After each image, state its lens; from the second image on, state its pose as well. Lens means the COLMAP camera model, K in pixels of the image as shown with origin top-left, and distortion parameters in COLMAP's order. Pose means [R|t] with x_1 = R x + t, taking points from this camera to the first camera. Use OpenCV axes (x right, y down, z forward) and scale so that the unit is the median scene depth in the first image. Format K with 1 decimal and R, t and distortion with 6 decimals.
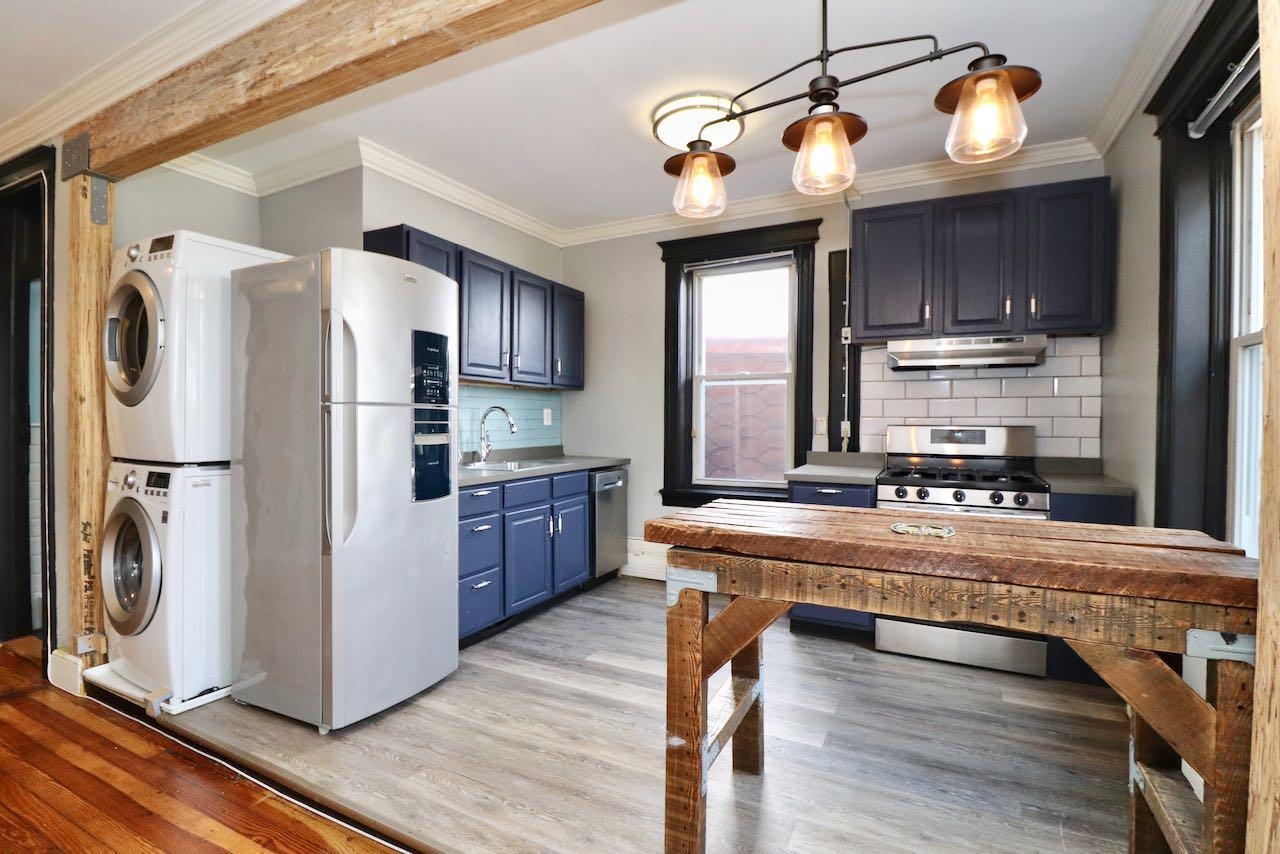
lens RADIAL K [[594.3, 0, 644.0], [0, 594.3, 424.8], [0, 0, 1]] dist [-0.001947, -0.012123]
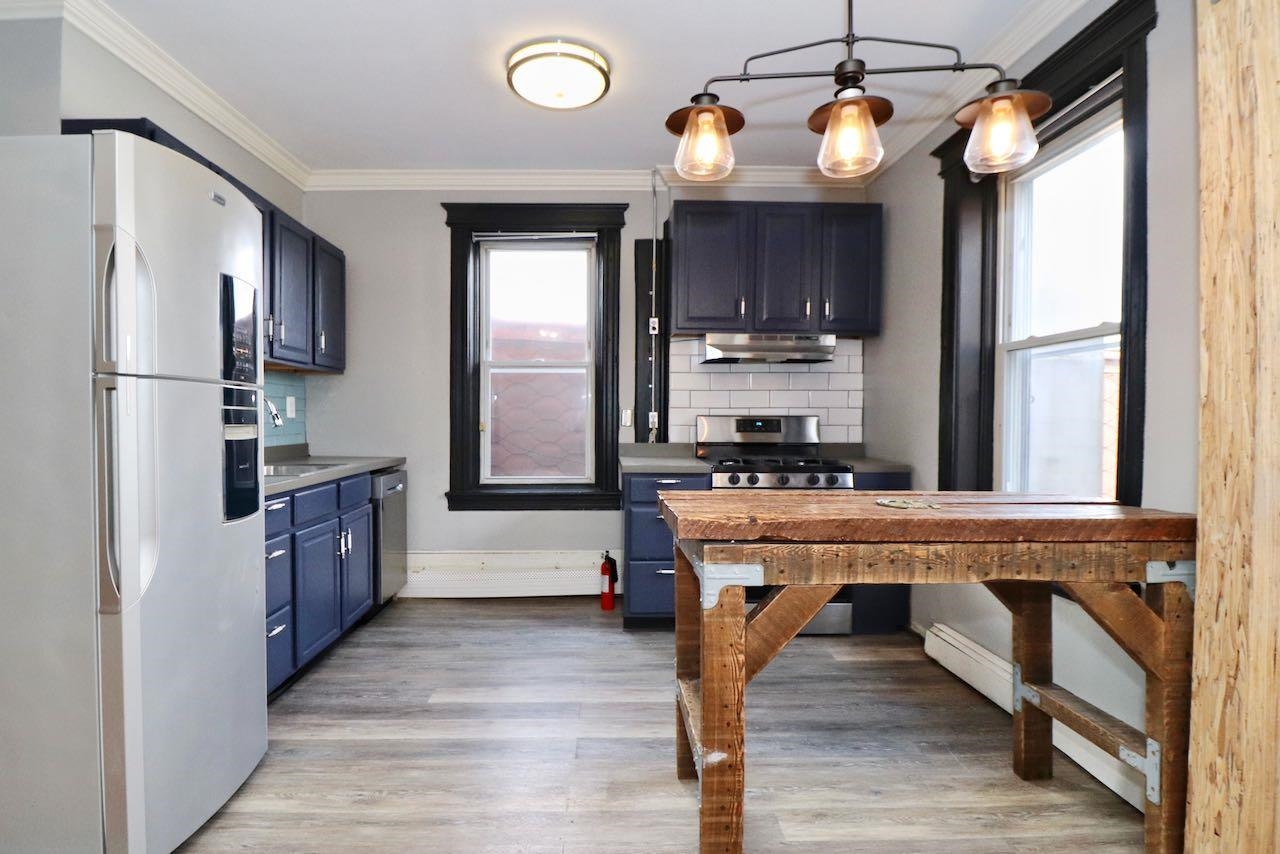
lens RADIAL K [[636.2, 0, 612.4], [0, 636.2, 423.9], [0, 0, 1]] dist [-0.001789, -0.012438]
pose [[0.886415, -0.006268, 0.462848, -0.298234], [0.004998, 0.999980, 0.003971, 0.012935], [-0.462864, -0.001207, 0.886429, 0.123341]]
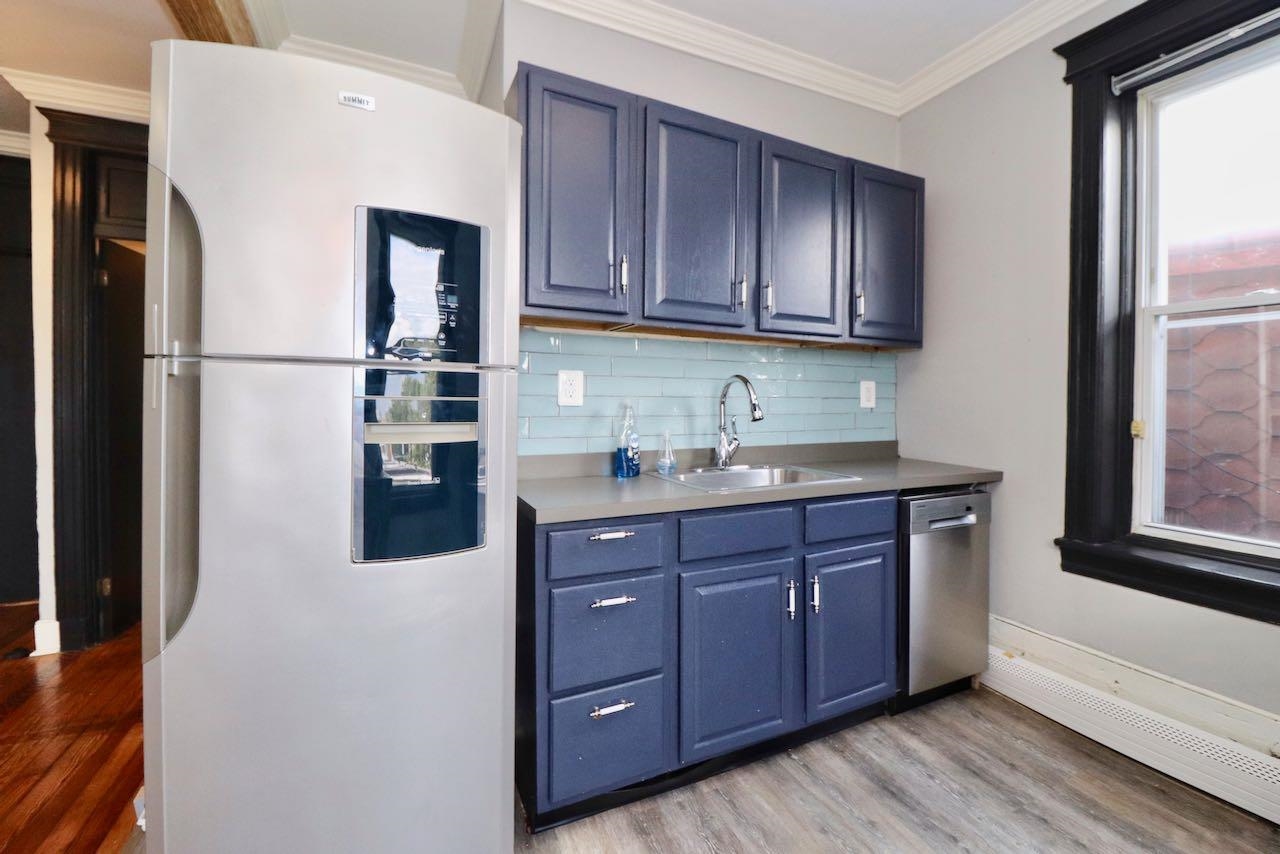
lens RADIAL K [[639.5, 0, 765.2], [0, 639.5, 405.0], [0, 0, 1]] dist [-0.004657, -0.000590]
pose [[0.851002, 0.010450, -0.525059, 0.162332], [-0.010781, 0.999939, 0.002427, -0.004005], [0.525052, 0.003595, 0.851062, 0.663025]]
